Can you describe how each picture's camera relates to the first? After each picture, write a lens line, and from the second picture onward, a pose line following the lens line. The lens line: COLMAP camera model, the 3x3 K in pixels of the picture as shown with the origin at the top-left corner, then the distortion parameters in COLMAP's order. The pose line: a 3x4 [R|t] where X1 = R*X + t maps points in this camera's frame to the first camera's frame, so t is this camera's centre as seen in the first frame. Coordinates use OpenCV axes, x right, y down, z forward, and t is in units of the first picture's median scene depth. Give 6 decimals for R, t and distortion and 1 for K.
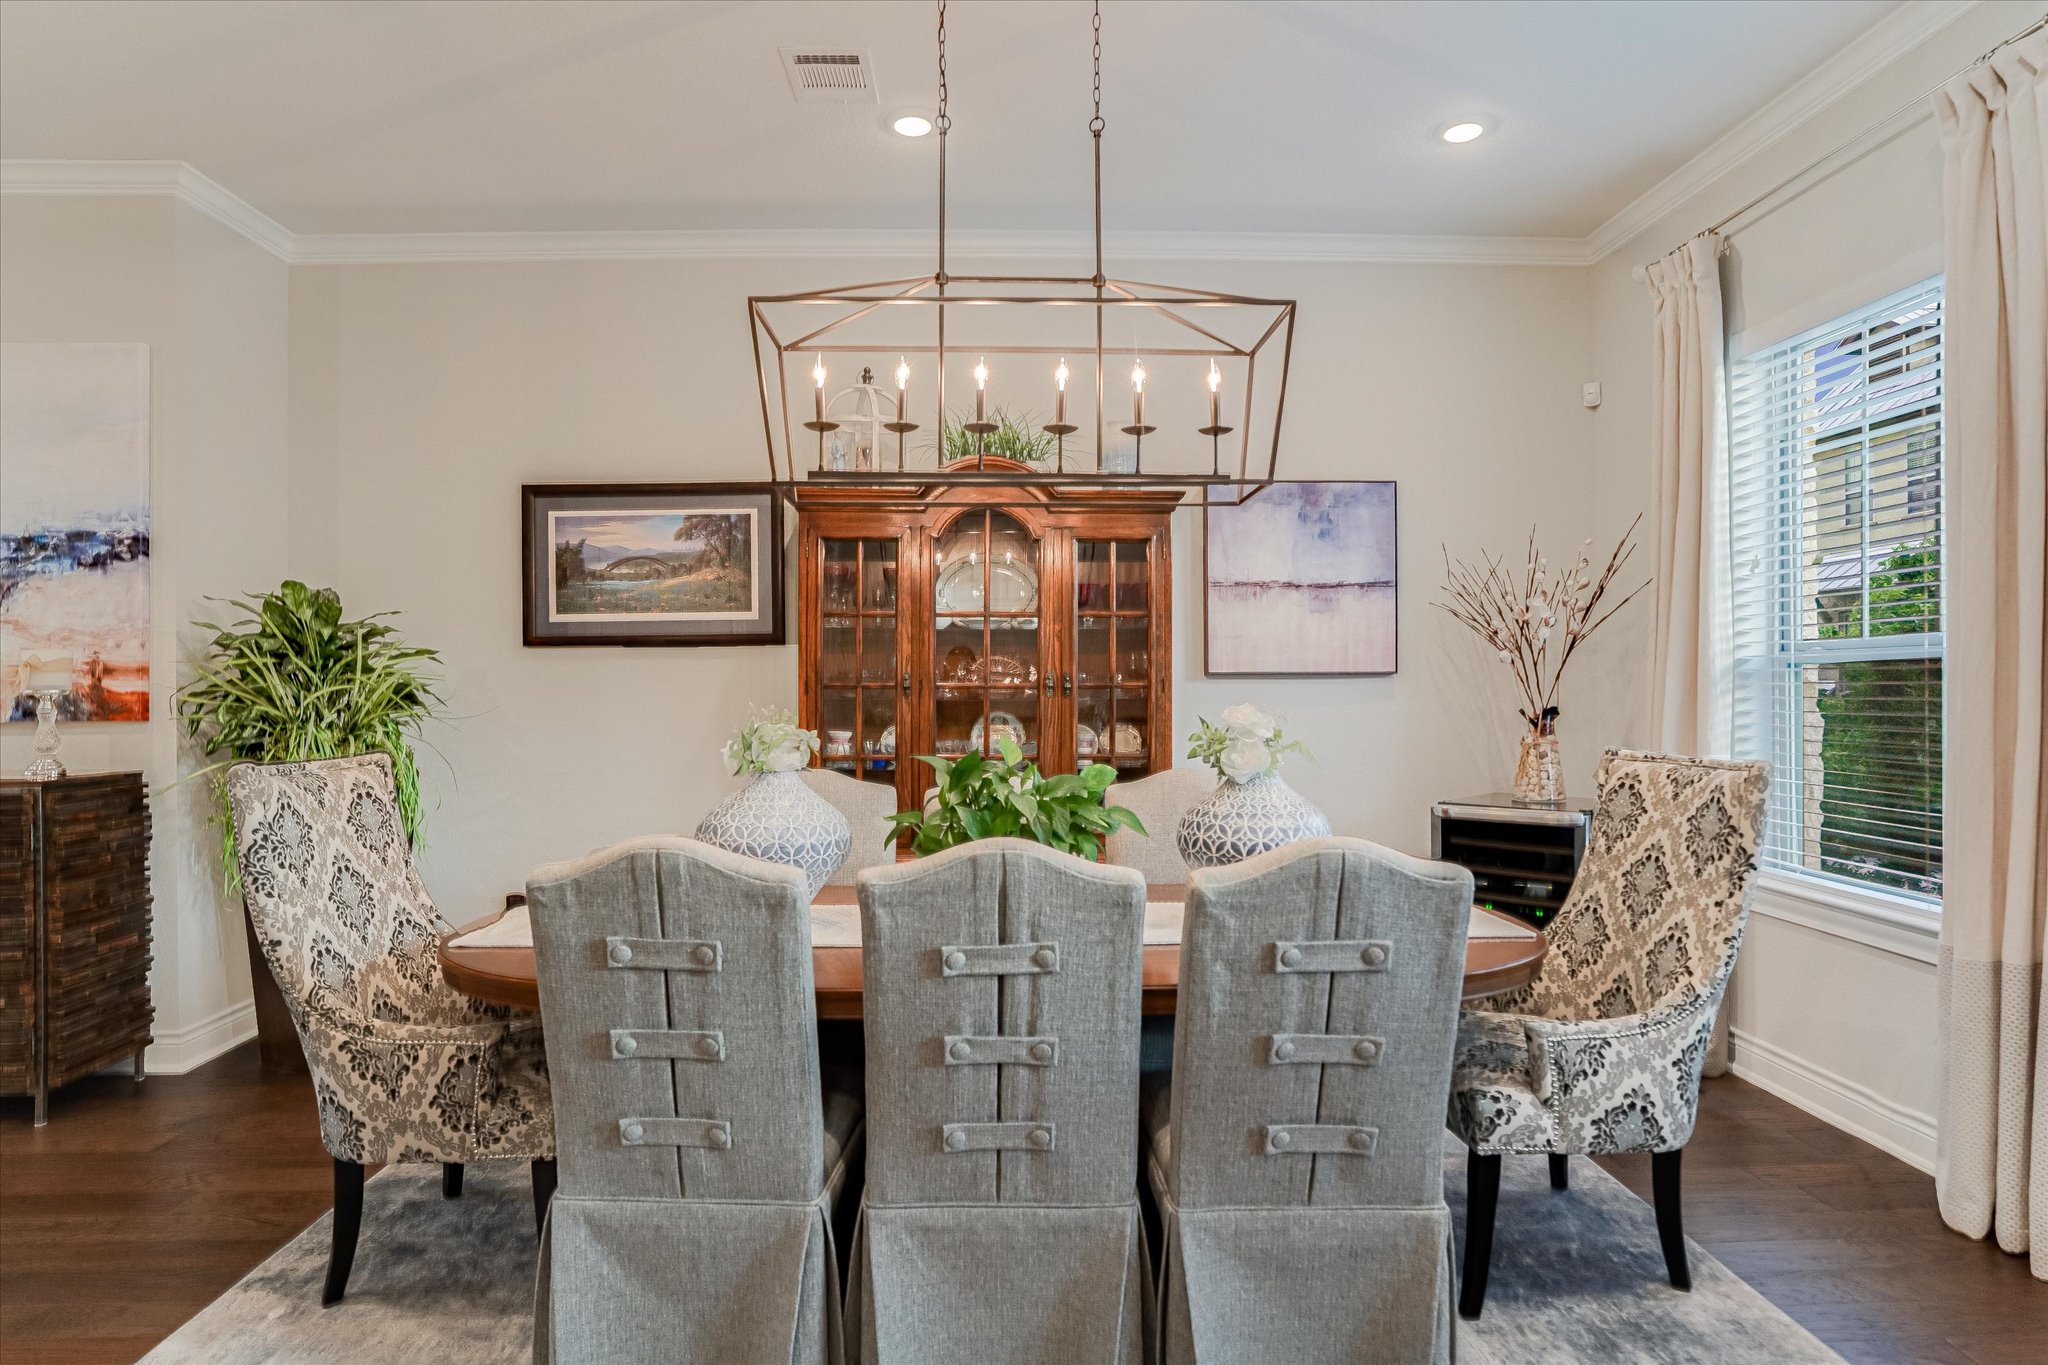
lens RADIAL K [[1072.9, 0, 1019.9], [0, 1072.9, 692.8], [0, 0, 1]] dist [-0.041502, 0.004334]
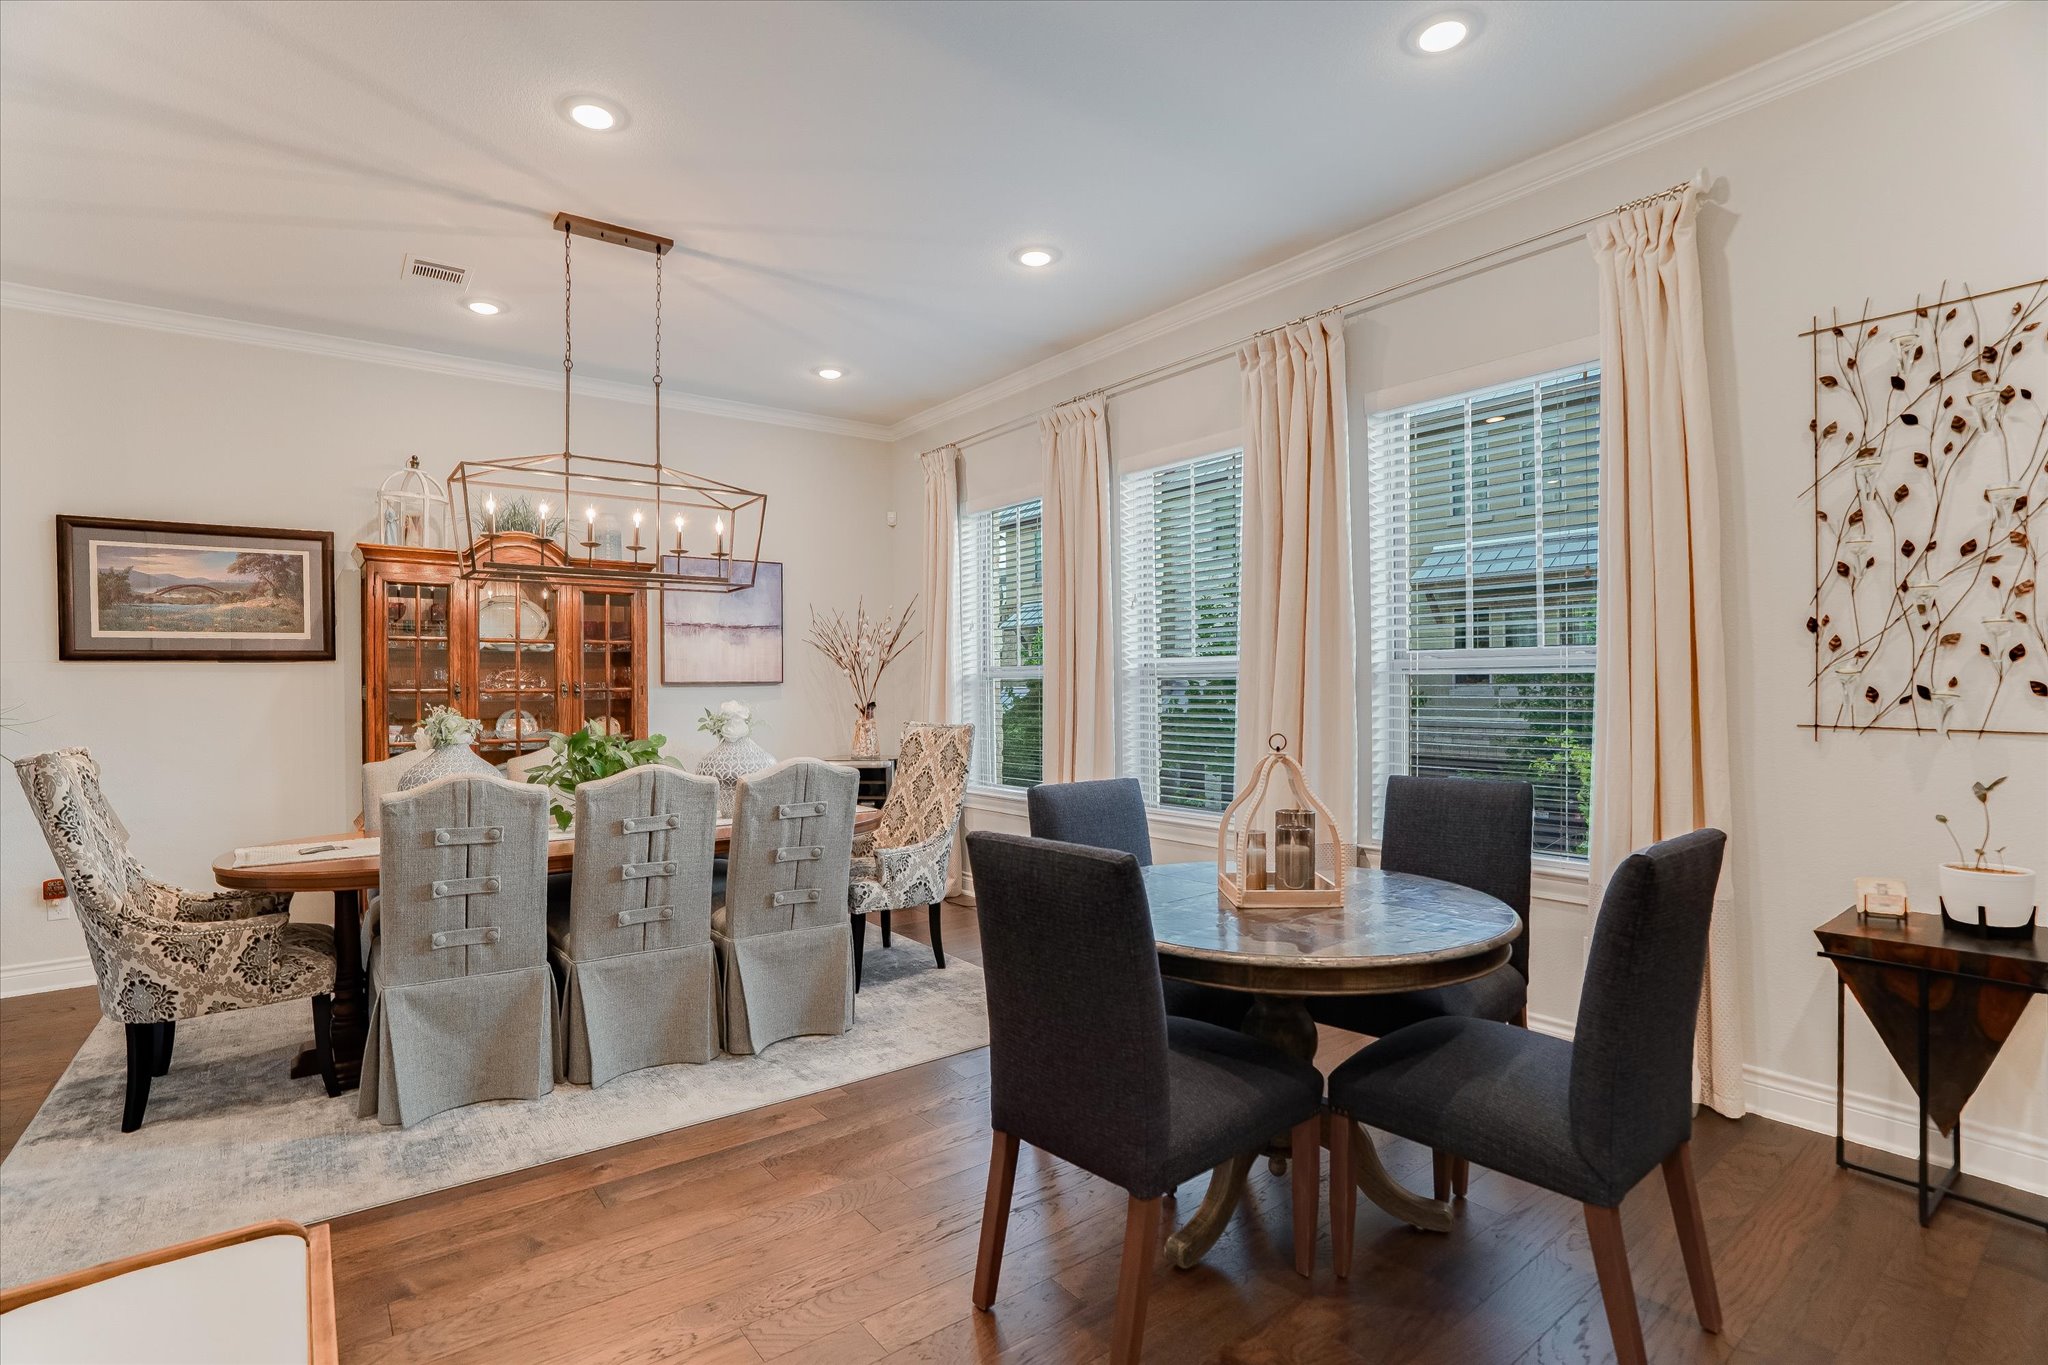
lens RADIAL K [[958.8, 0, 1027.0], [0, 958.8, 690.5], [0, 0, 1]] dist [-0.024831, 0.000374]
pose [[0.795546, -0.004805, 0.605874, -0.420519], [0.008659, 0.999957, -0.003440, 0.004308], [-0.605831, 0.007983, 0.795553, -0.679737]]
